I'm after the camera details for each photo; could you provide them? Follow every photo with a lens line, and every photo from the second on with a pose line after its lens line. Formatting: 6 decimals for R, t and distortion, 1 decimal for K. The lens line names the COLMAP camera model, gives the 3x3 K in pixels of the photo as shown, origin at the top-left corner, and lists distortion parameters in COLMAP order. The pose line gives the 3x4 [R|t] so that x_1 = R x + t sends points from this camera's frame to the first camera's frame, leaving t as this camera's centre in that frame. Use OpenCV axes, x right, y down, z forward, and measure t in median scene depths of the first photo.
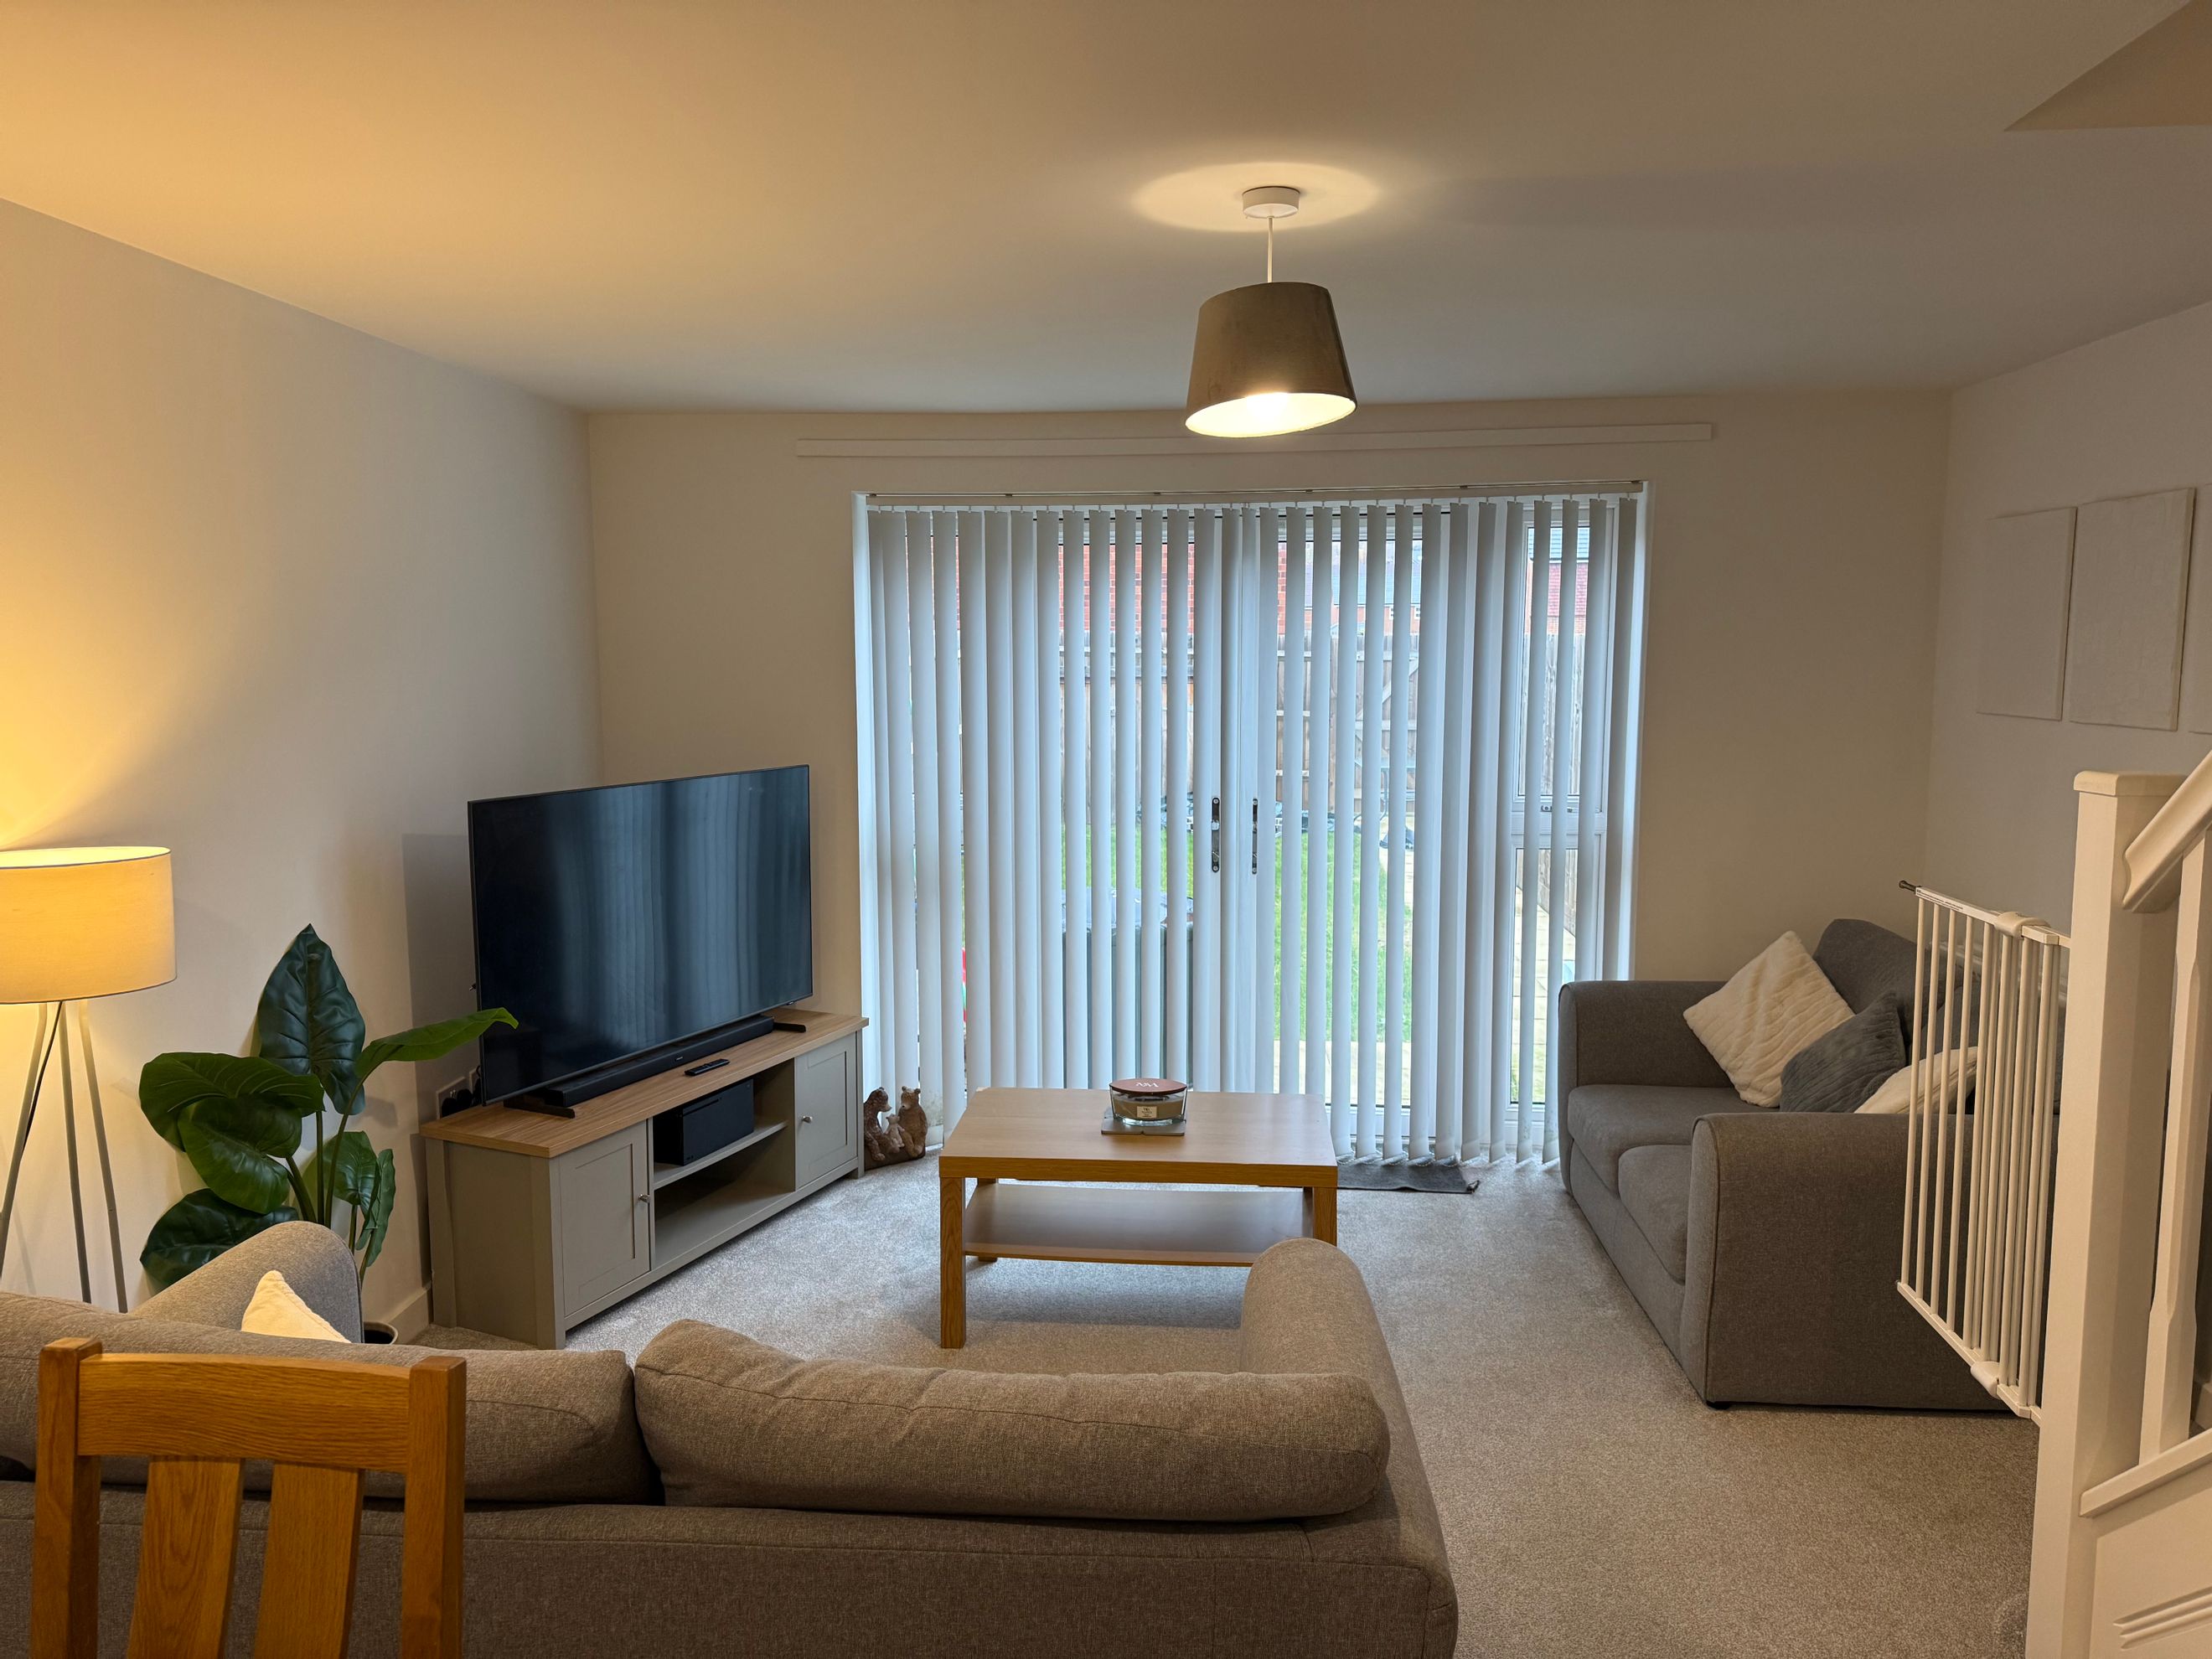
lens RADIAL K [[1573.6, 0, 1106.0], [0, 1573.6, 829.5], [0, 0, 1]] dist [0.005168, -0.000075]
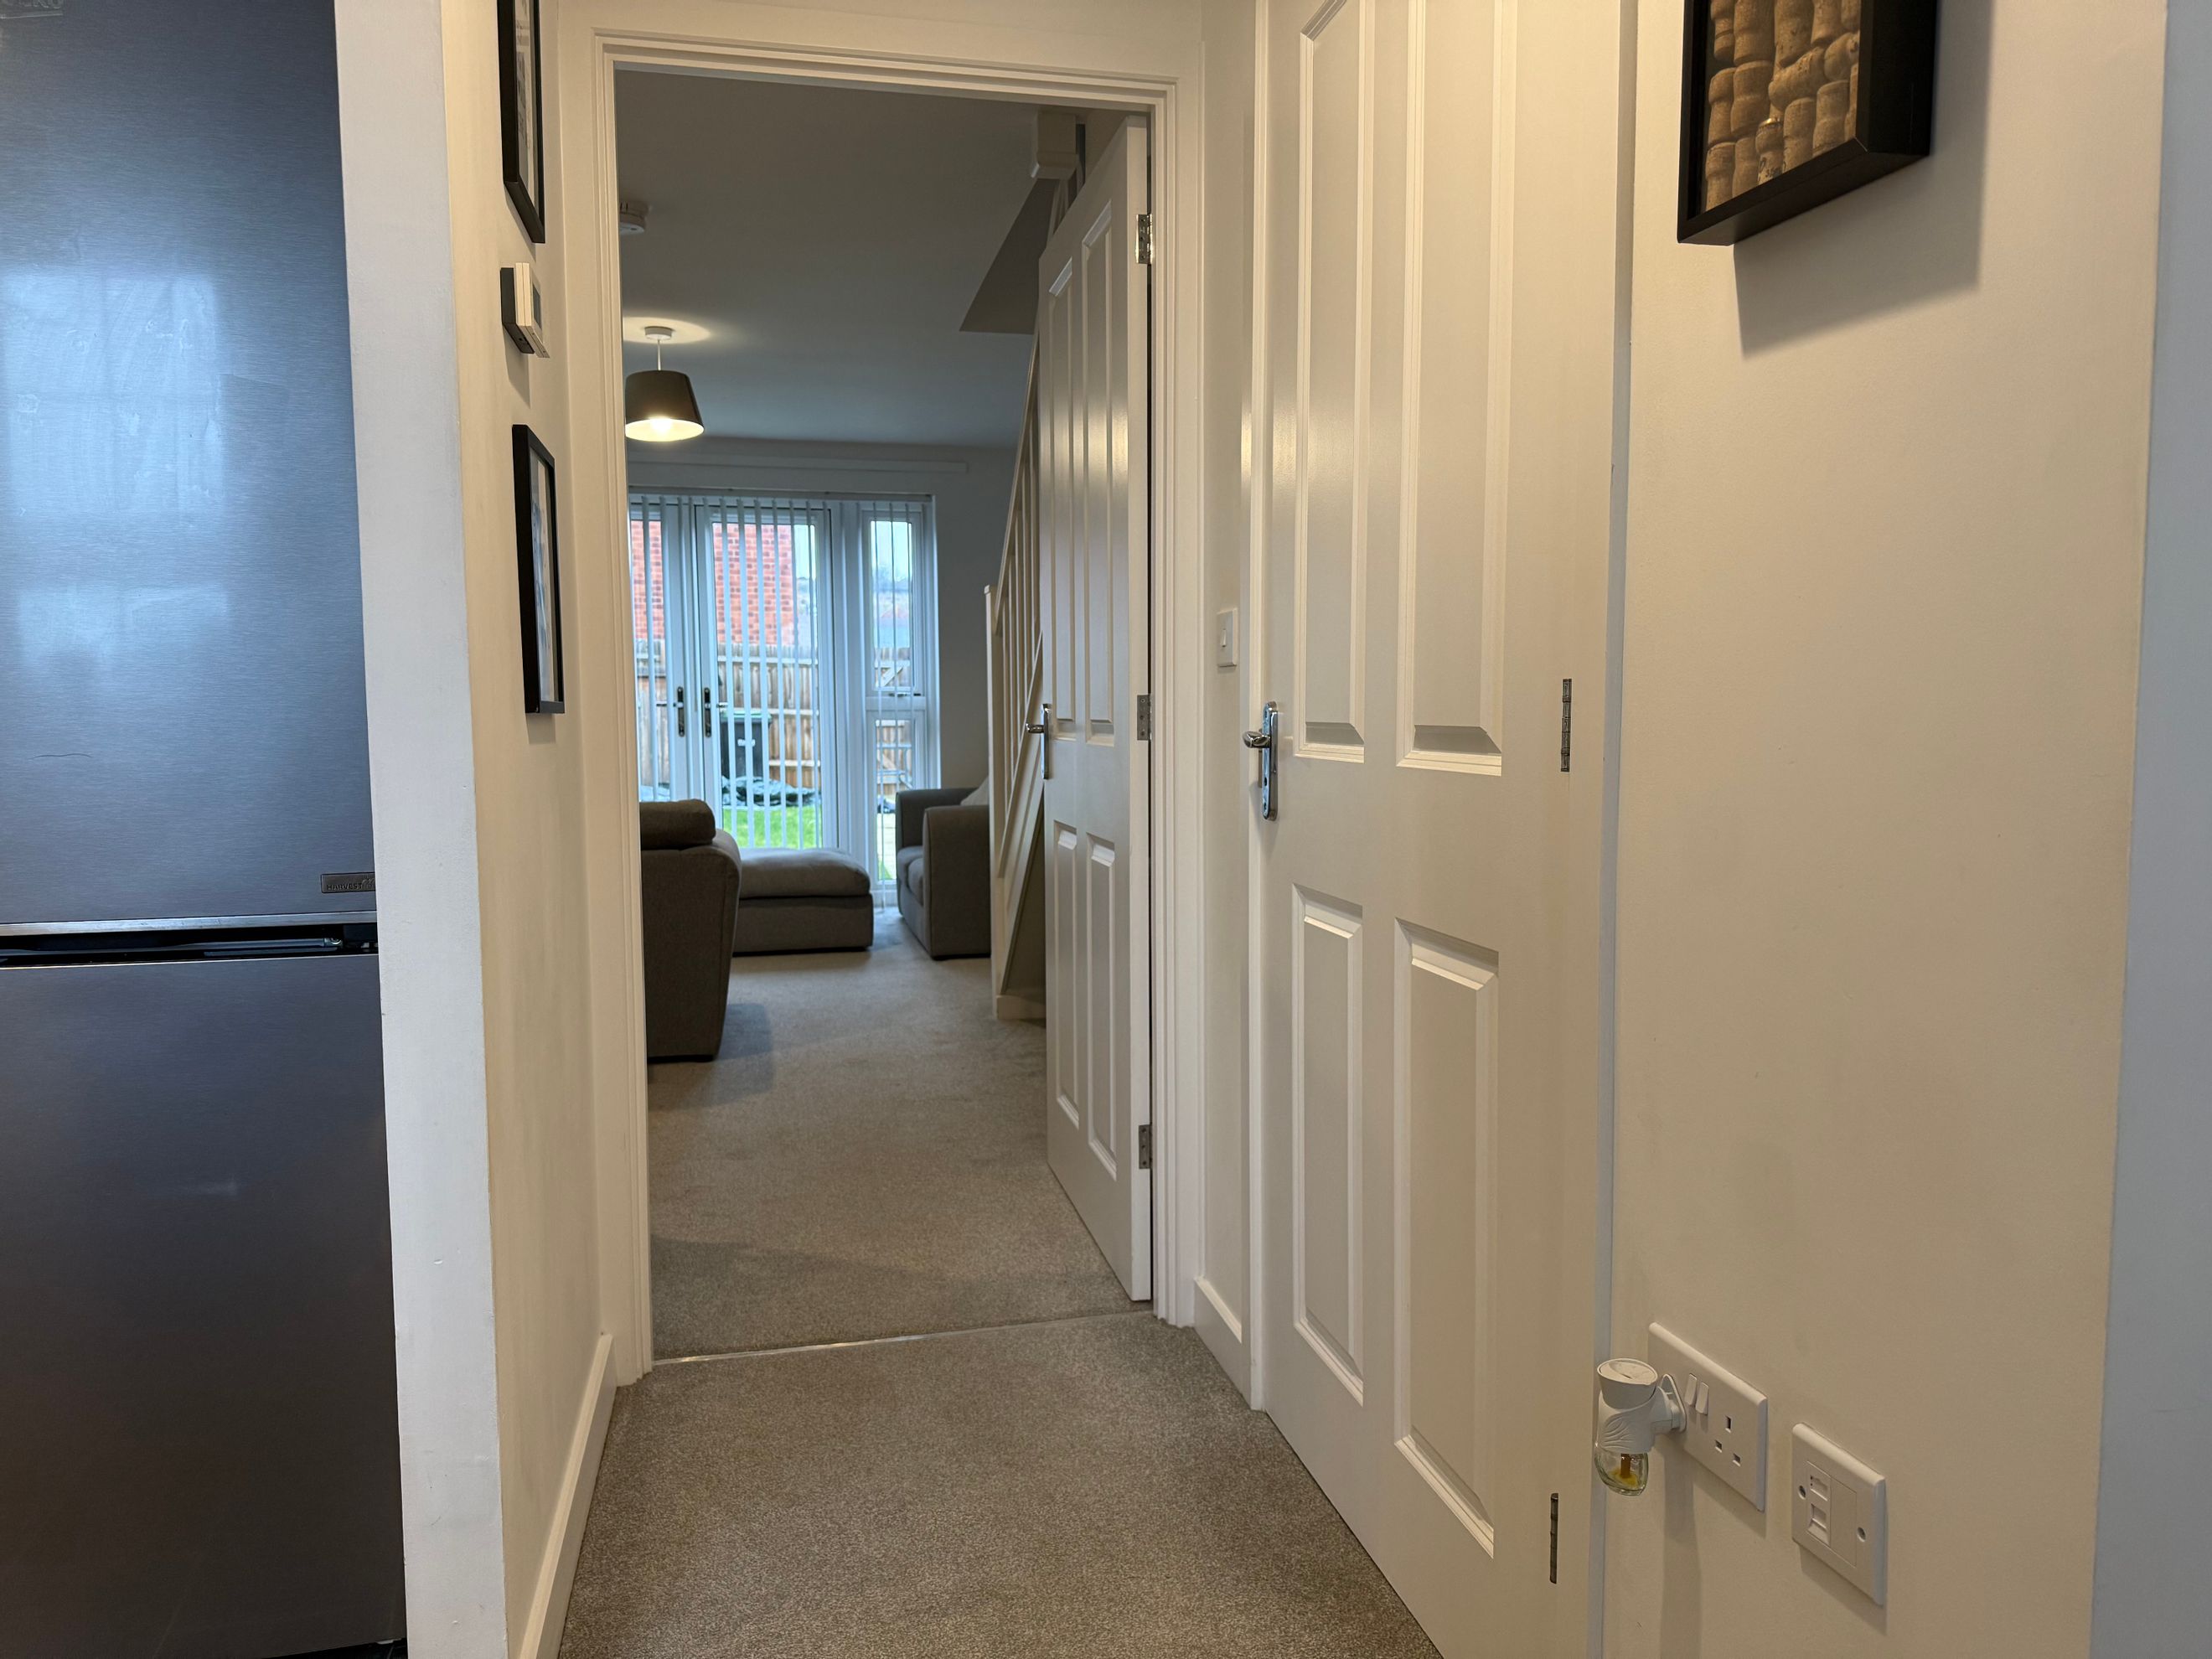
lens RADIAL K [[1573.6, 0, 1106.0], [0, 1573.6, 829.5], [0, 0, 1]] dist [0.005168, -0.000075]
pose [[0.957307, -0.044240, 0.285668, 0.031492], [0.059167, 0.997285, -0.043829, 0.308303], [-0.282954, 0.058859, 0.957326, -0.901354]]
